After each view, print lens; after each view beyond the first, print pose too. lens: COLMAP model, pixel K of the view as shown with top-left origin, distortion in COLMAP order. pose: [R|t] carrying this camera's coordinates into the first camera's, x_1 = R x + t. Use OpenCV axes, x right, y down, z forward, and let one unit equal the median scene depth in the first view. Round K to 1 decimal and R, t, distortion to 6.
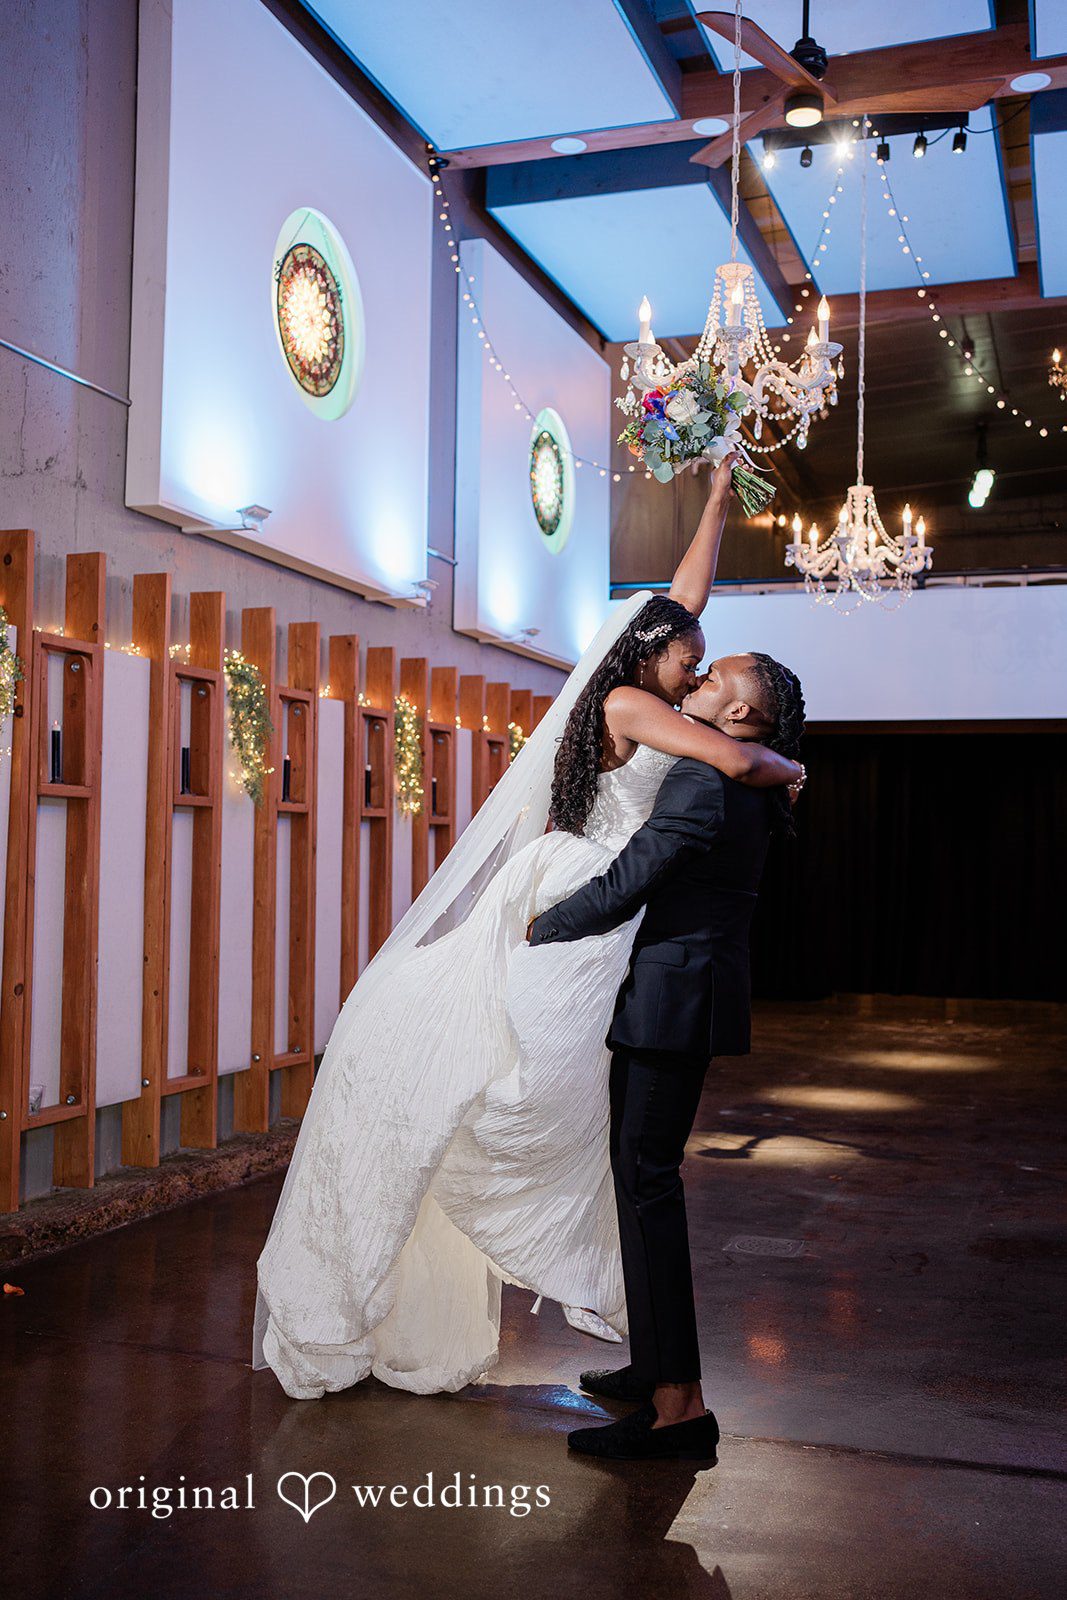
lens RADIAL K [[1579.6, 0, 533.5], [0, 1579.6, 800.0], [0, 0, 1]] dist [-0.036147, 0.126832]
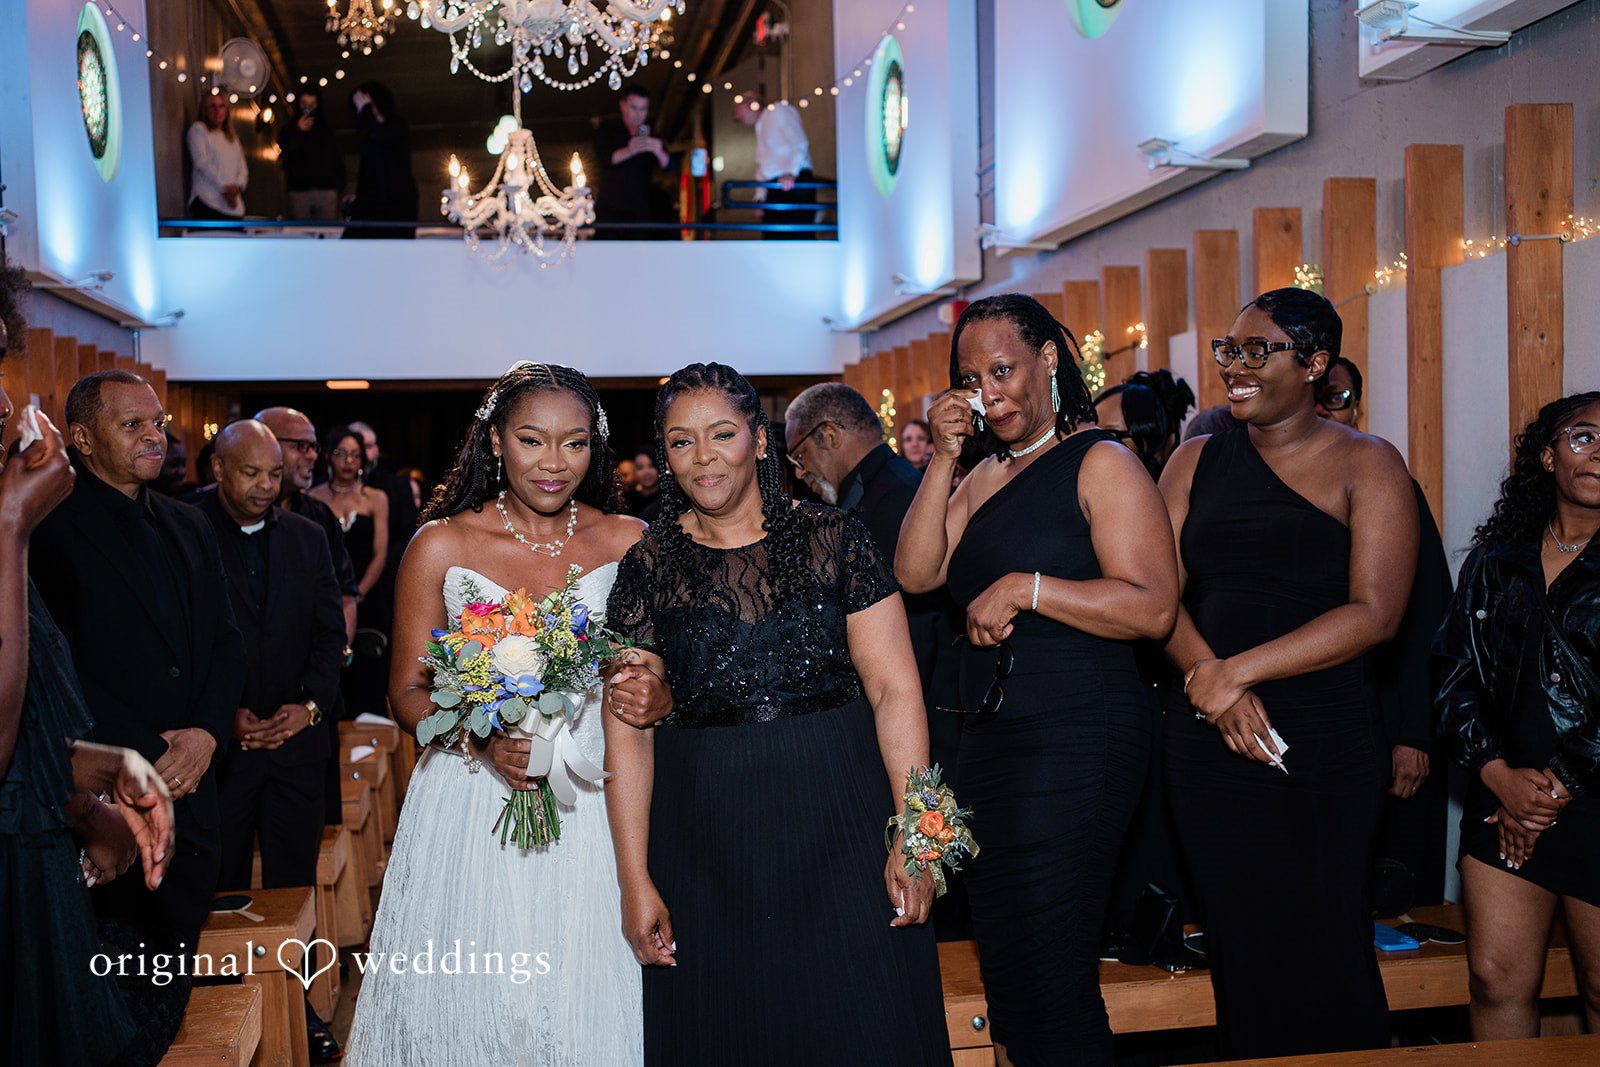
lens RADIAL K [[1552.6, 0, 800.0], [0, 1552.6, 533.5], [0, 0, 1]] dist [-0.000420, -0.006350]
pose [[0.867682, -0.052880, 0.494299, -0.086035], [0.022760, 0.997509, 0.066760, -0.015765], [-0.496598, -0.046676, 0.866725, 0.092815]]
